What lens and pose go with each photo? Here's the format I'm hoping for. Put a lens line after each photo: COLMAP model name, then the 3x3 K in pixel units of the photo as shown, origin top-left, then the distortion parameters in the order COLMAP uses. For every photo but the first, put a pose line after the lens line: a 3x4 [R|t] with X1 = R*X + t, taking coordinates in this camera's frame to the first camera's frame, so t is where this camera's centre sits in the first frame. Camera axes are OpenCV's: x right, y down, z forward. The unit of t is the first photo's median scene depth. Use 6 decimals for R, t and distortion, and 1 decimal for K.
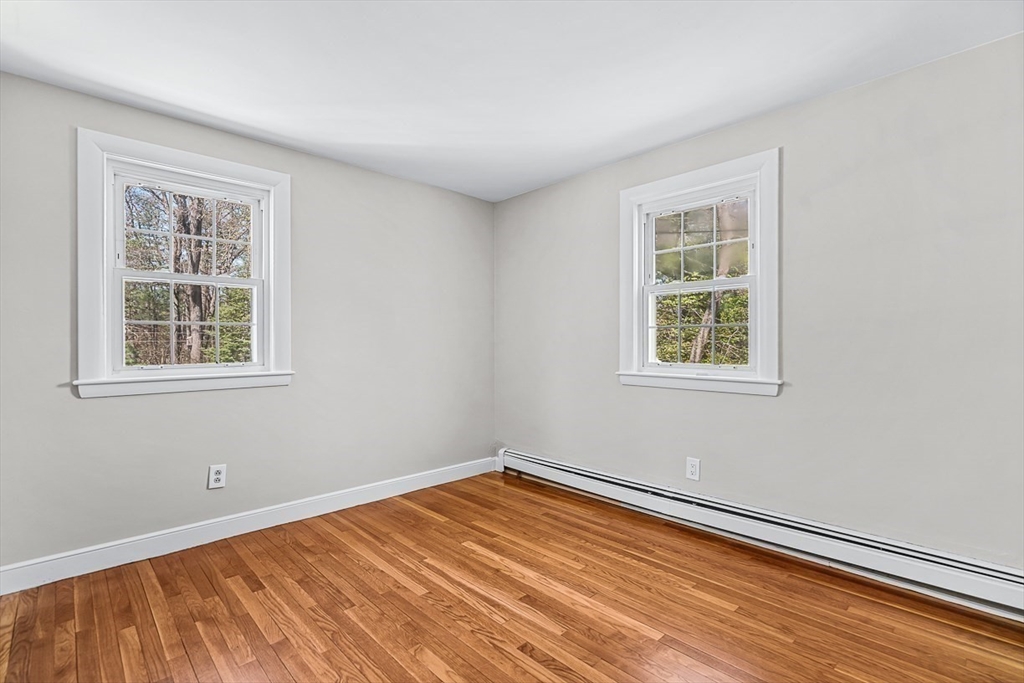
lens RADIAL K [[470.0, 0, 512.0], [0, 470.0, 341.5], [0, 0, 1]] dist [-0.003254, 0.000456]
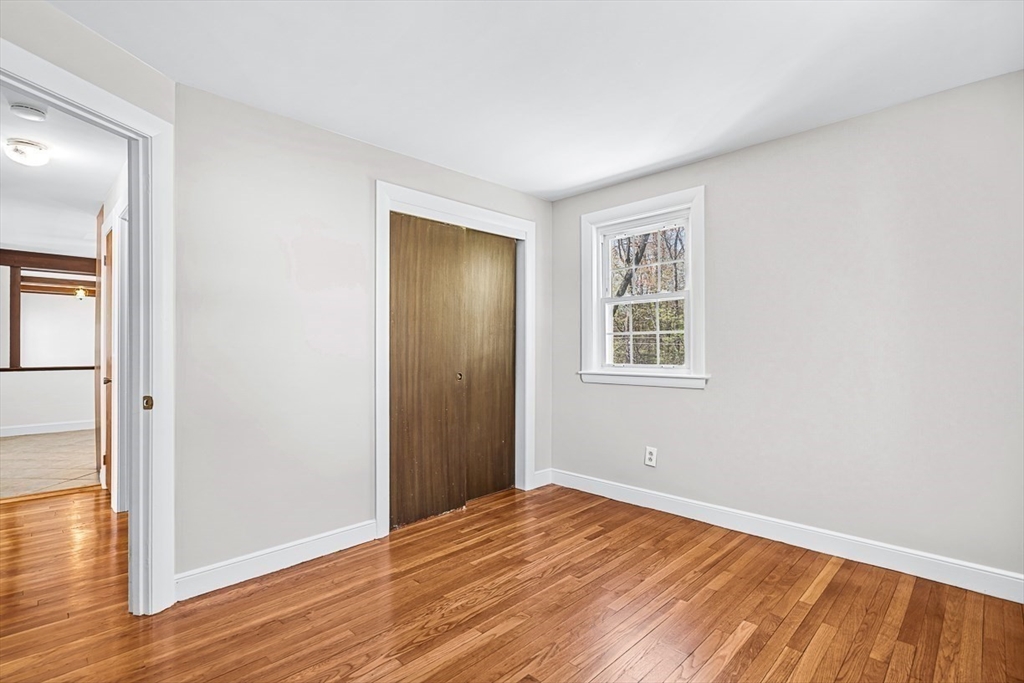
lens RADIAL K [[470.0, 0, 512.0], [0, 470.0, 341.5], [0, 0, 1]] dist [-0.003254, 0.000456]
pose [[0.043282, -0.015933, -0.998936, 0.598116], [-0.001407, 0.999871, -0.016009, 0.007290], [0.999062, 0.002098, 0.043254, 0.590385]]
